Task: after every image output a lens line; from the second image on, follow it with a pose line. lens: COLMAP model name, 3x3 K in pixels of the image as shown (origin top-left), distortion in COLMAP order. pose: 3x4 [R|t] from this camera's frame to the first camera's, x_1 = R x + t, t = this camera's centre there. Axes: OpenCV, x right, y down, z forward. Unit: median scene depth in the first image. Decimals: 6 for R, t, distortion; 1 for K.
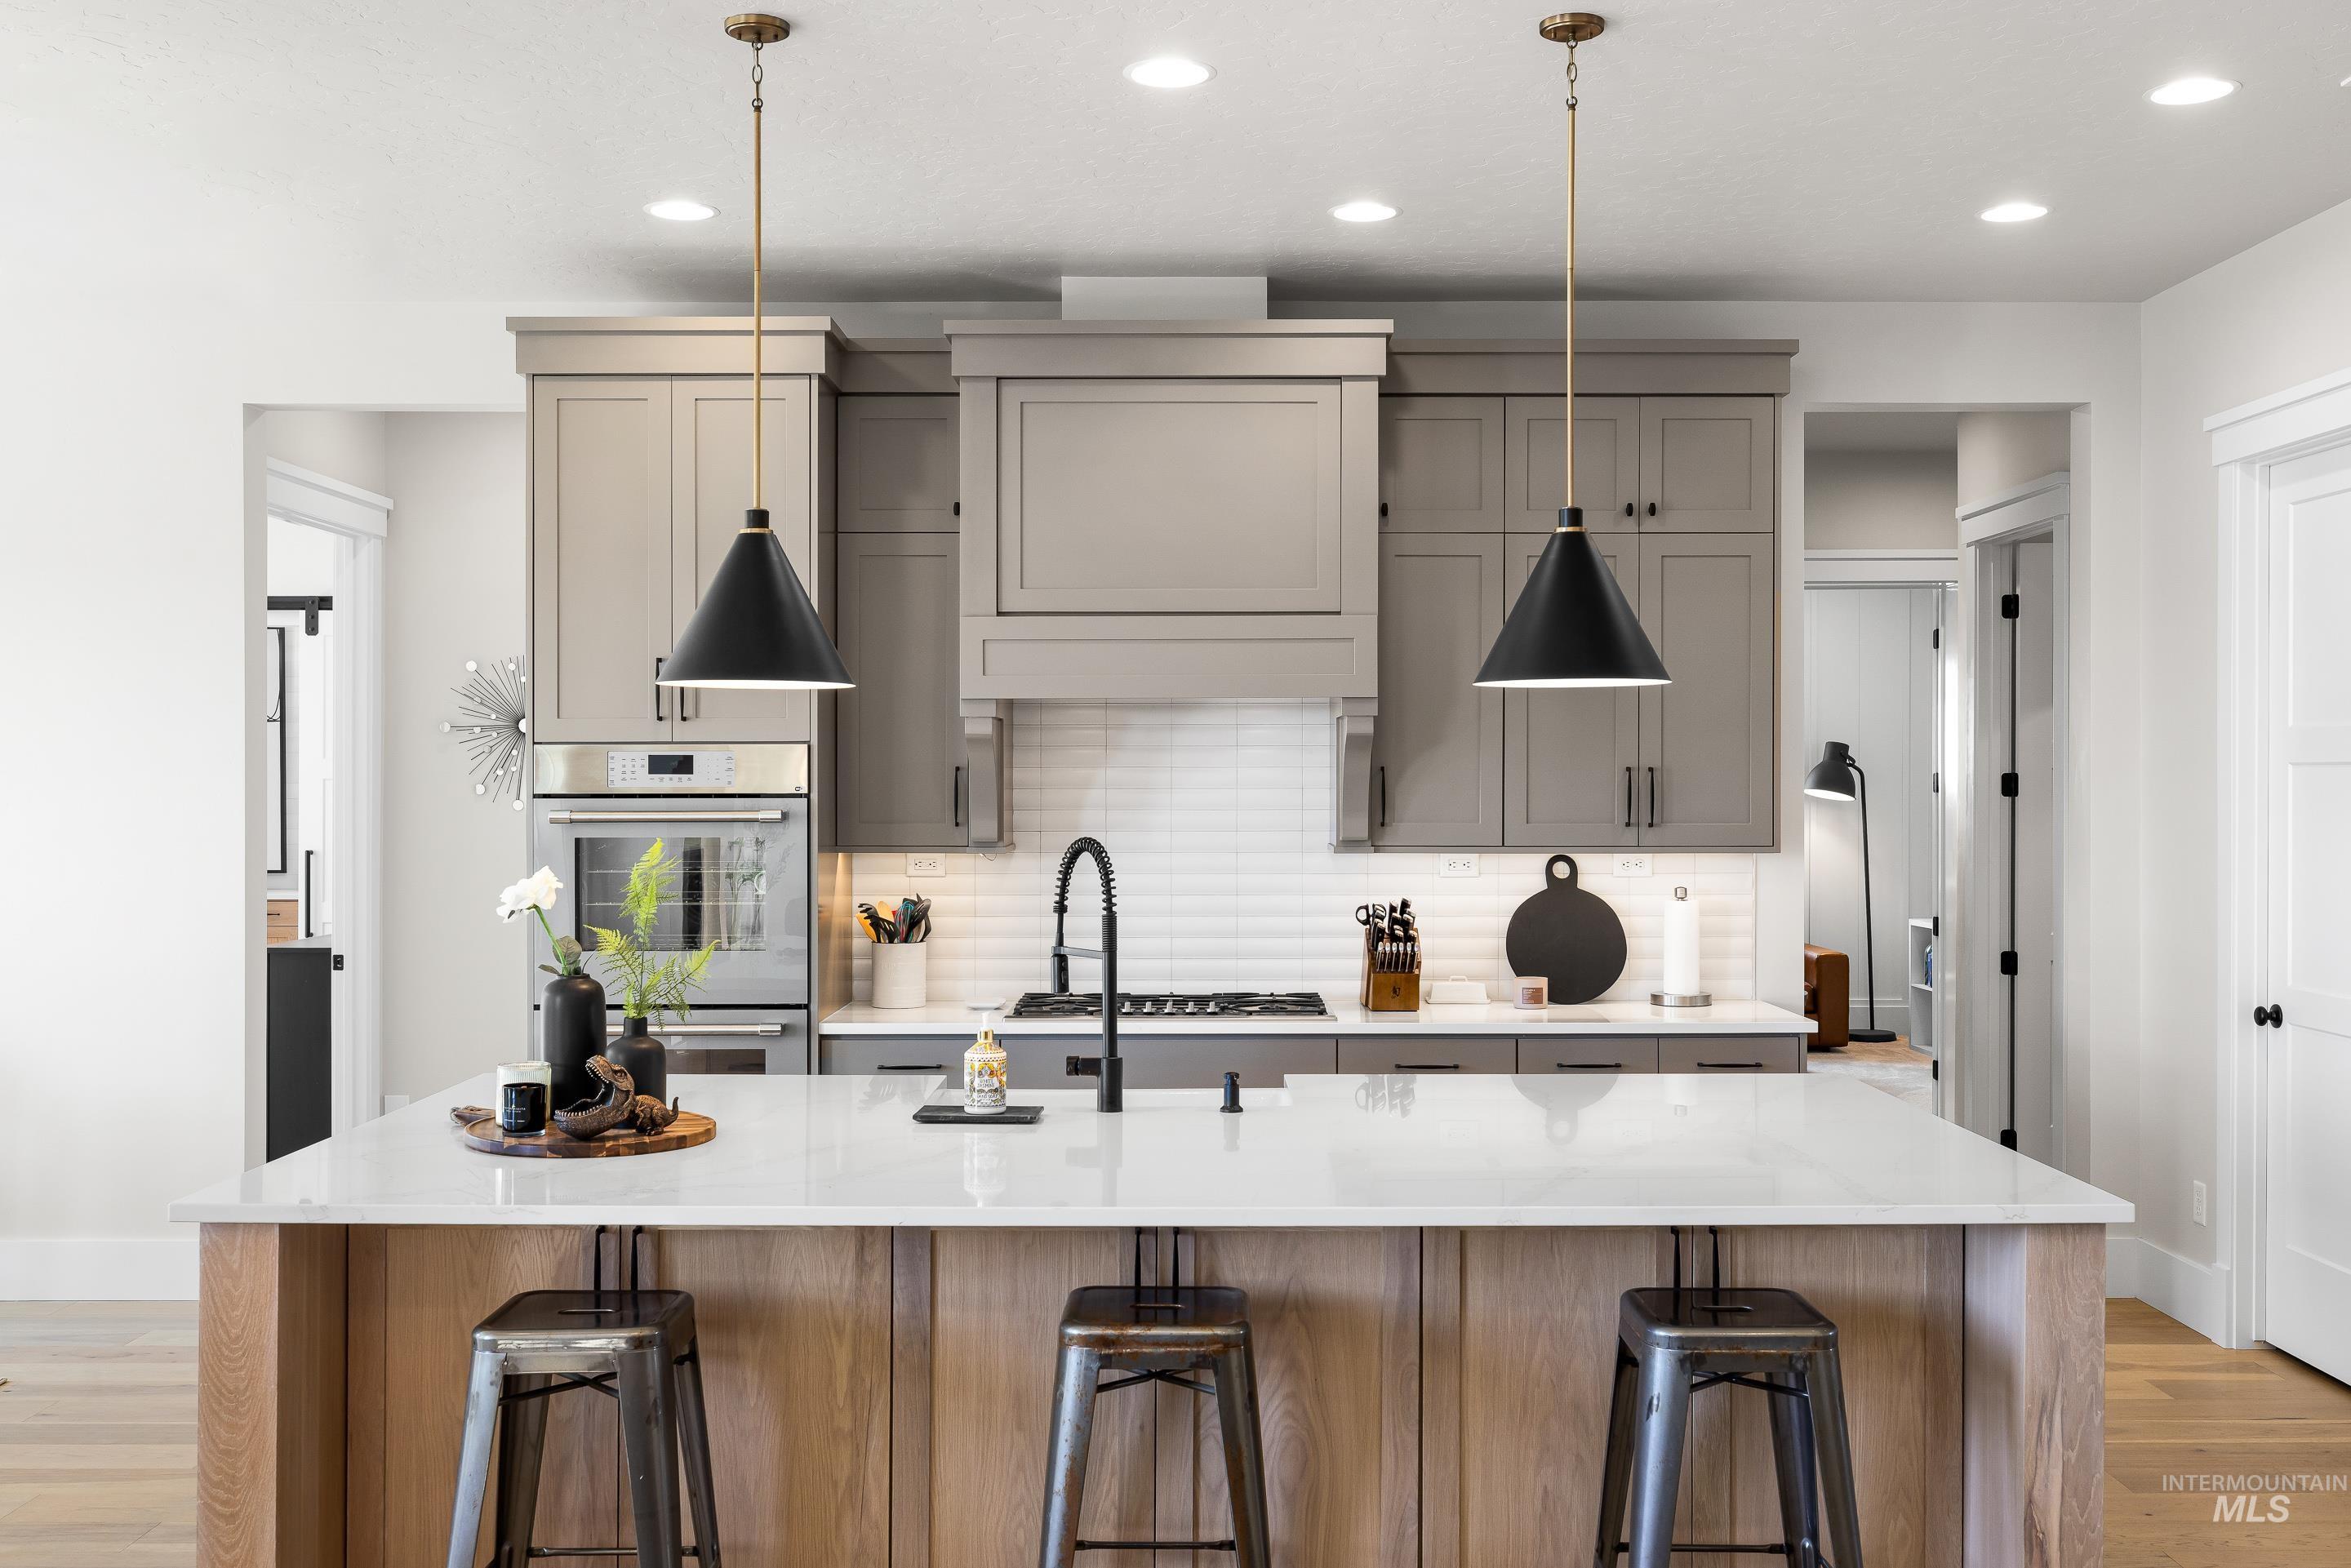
lens RADIAL K [[2193.0, 0, 1173.5], [0, 2193.0, 779.8], [0, 0, 1]] dist [-0.005877, 0.000000]
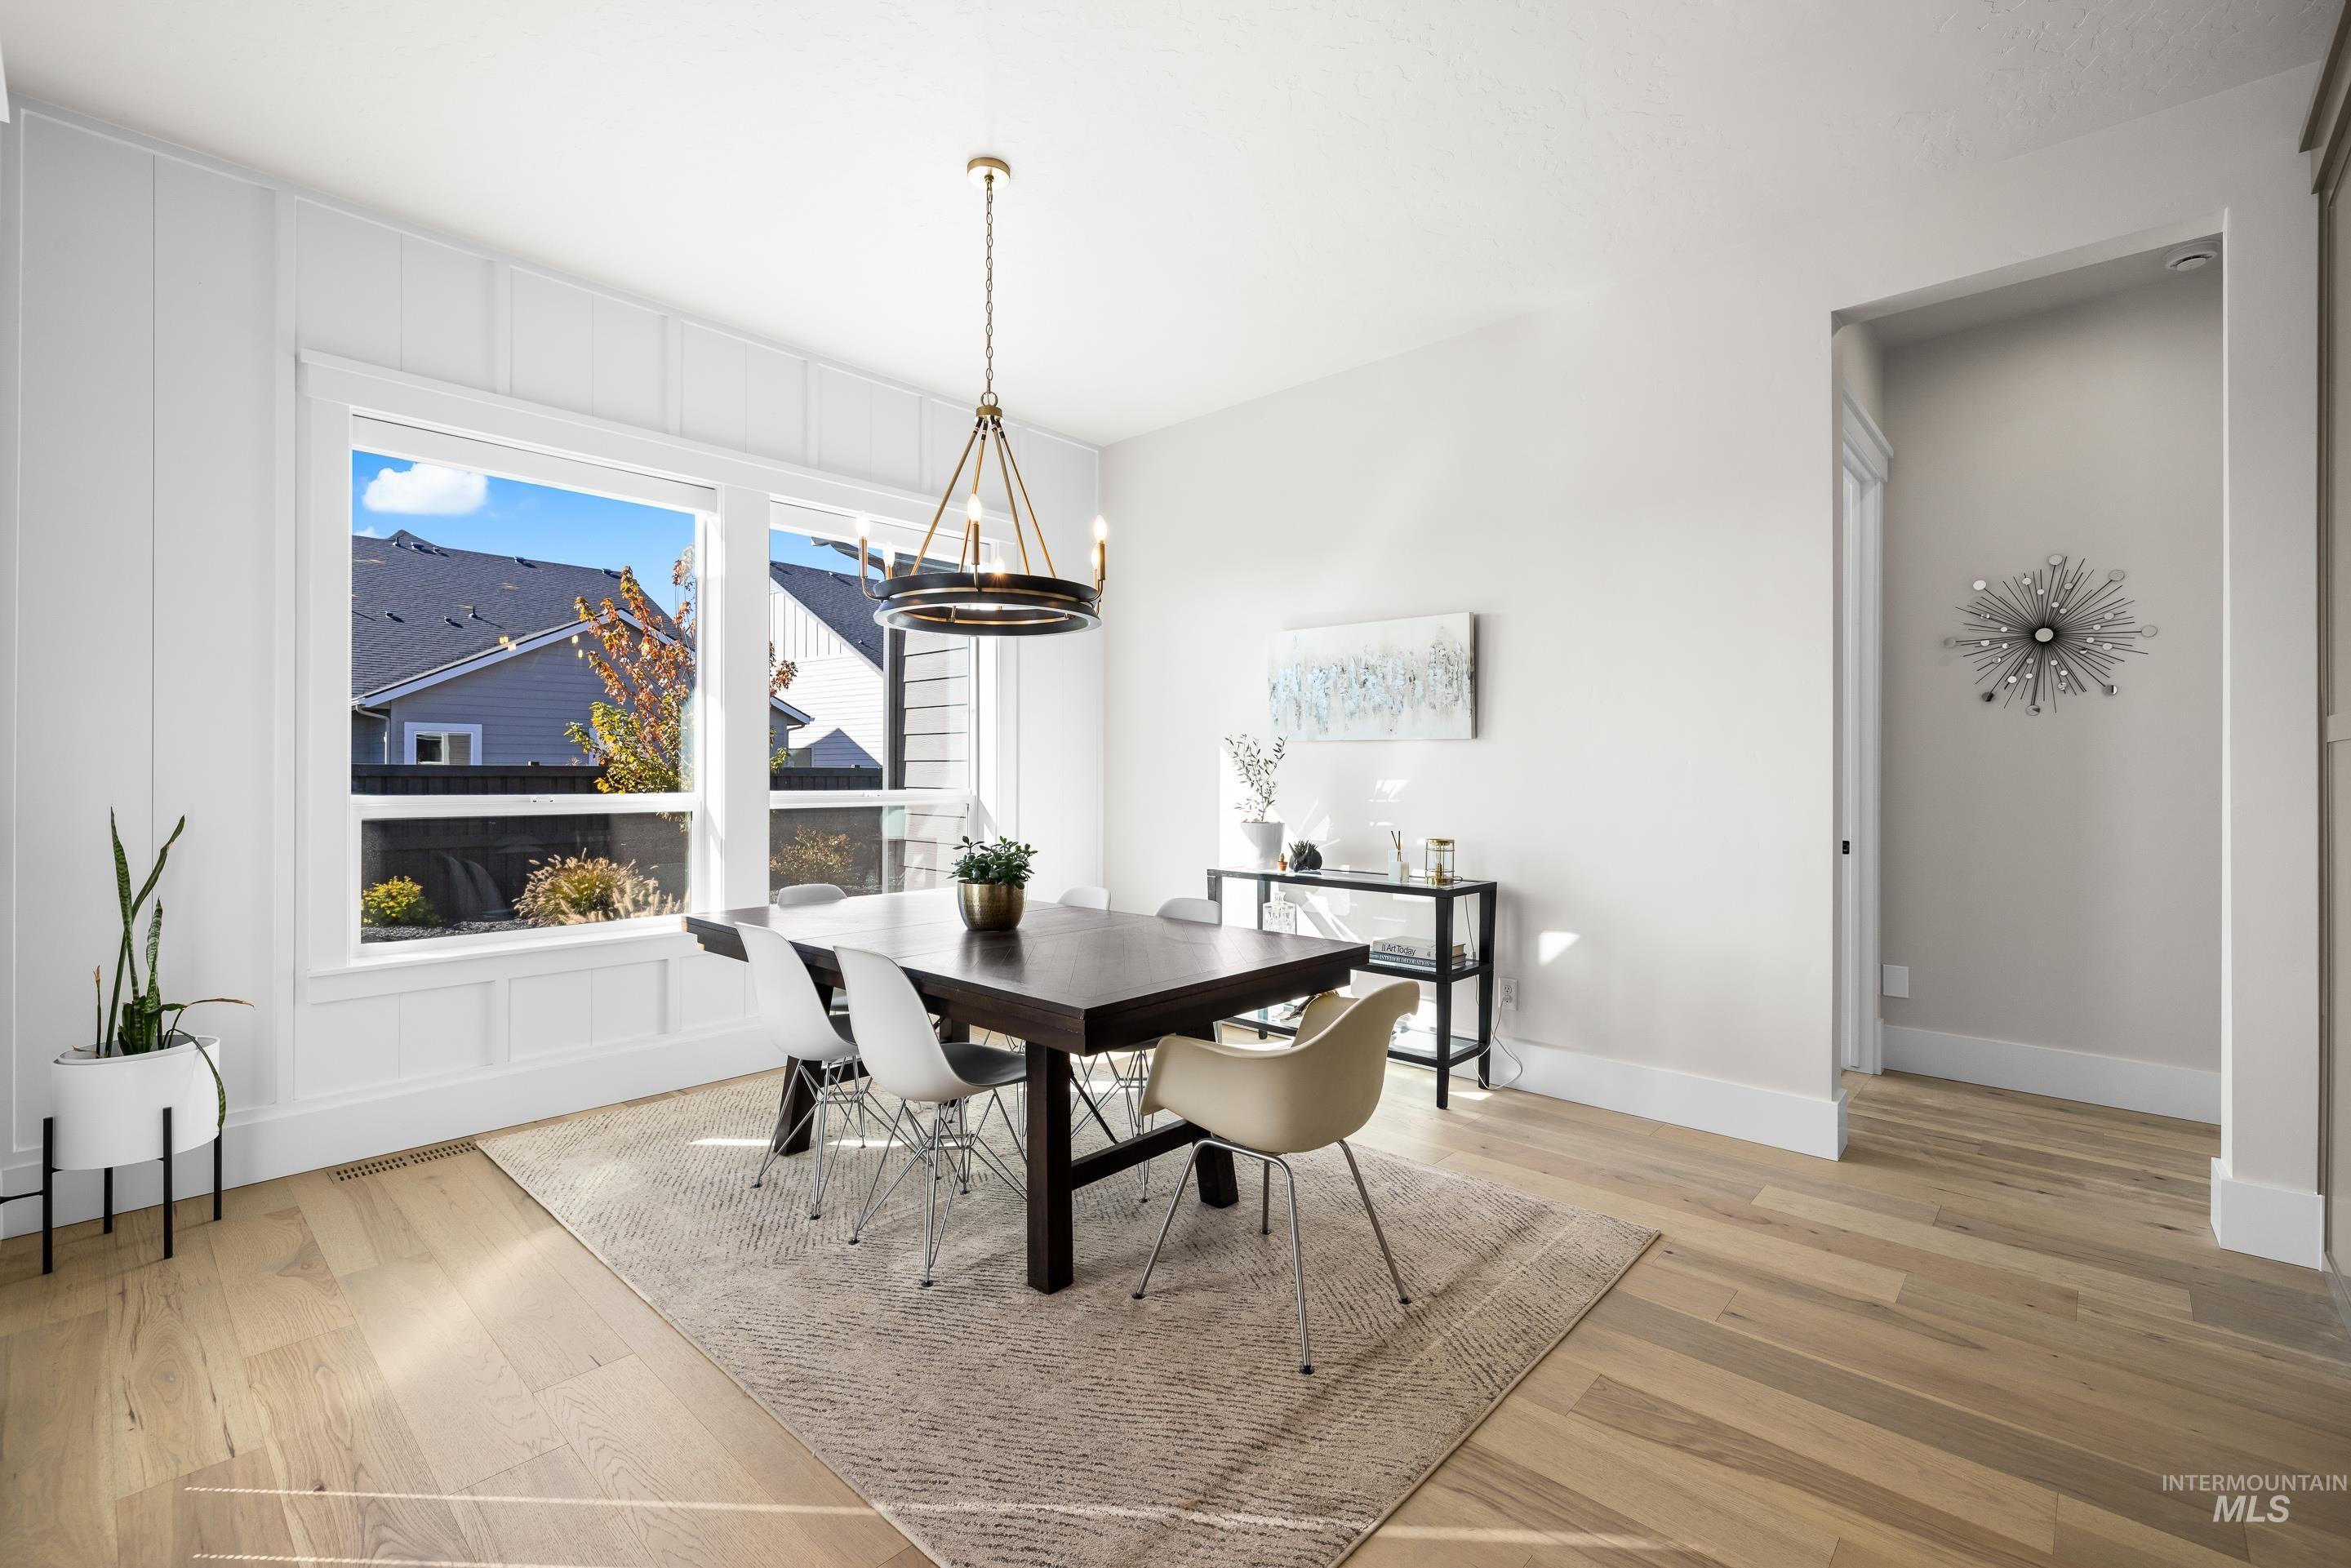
lens RADIAL K [[982.1, 0, 1173.2], [0, 982.1, 773.2], [0, 0, 1]] dist [0.003598, -0.000218]
pose [[0.717149, 0.000244, -0.696920, -0.341538], [-0.002306, 0.999995, -0.002023, 0.057098], [0.696916, 0.003058, 0.717146, 0.467685]]
